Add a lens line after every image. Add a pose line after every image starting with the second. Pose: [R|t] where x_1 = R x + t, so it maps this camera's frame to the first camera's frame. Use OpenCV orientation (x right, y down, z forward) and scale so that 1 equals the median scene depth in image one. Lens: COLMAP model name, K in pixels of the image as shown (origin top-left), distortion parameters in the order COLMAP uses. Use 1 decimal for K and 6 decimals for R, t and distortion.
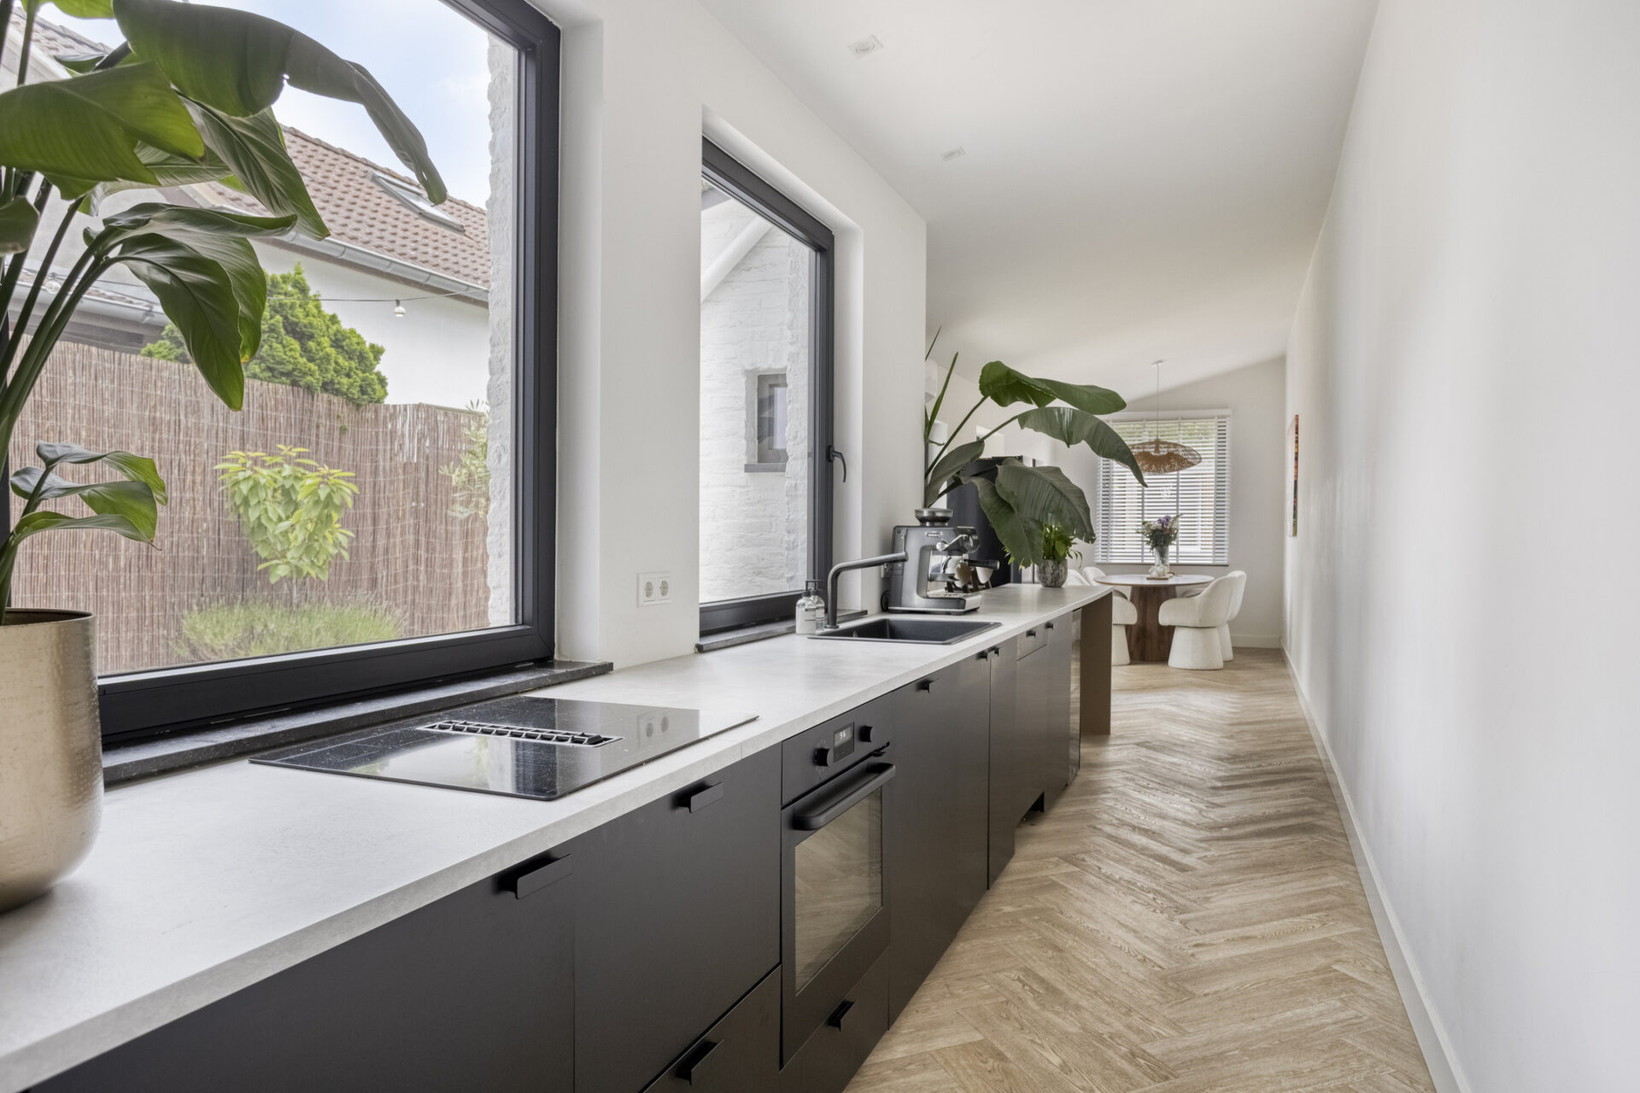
lens RADIAL K [[1094.0, 0, 825.4], [0, 1094.0, 545.5], [0, 0, 1]] dist [0.002535, 0.001424]
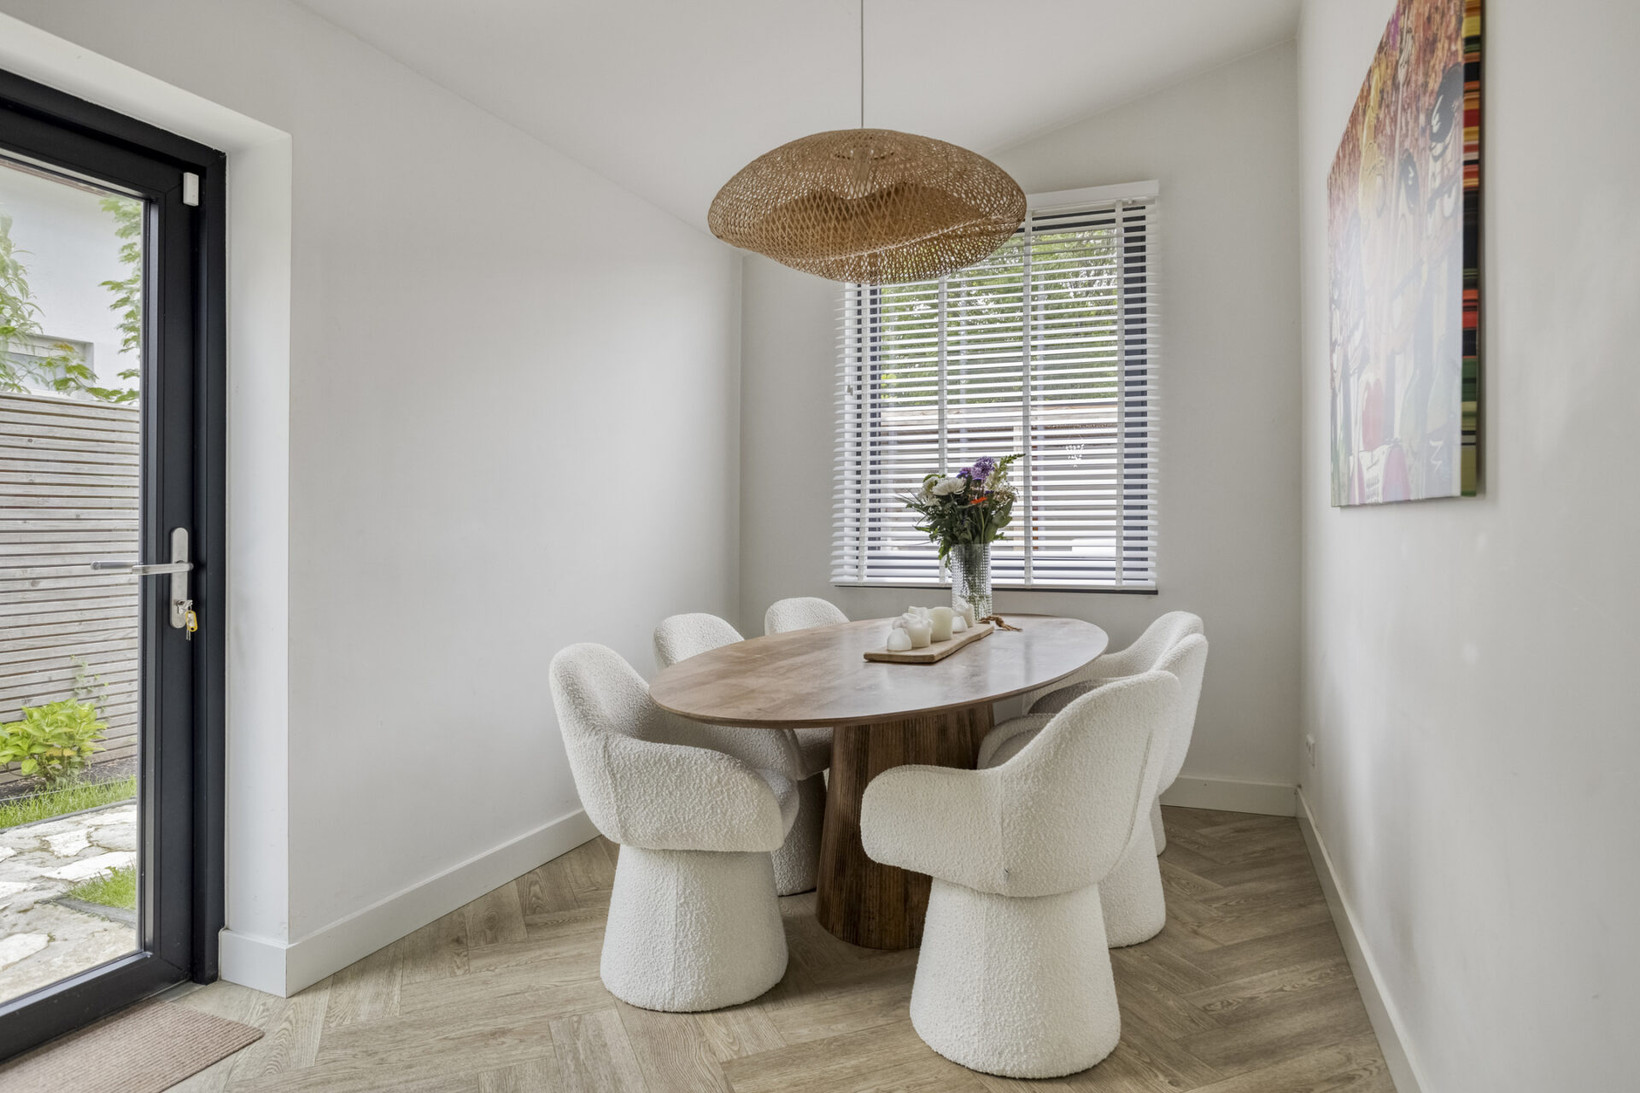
lens RADIAL K [[982.3, 0, 821.5], [0, 982.3, 533.6], [0, 0, 1]] dist [-0.001971, 0.011219]
pose [[0.999896, -0.013304, 0.005577, 0.255967], [0.013317, 0.999909, -0.002348, -0.002306], [-0.005545, 0.002423, 0.999982, 0.671677]]
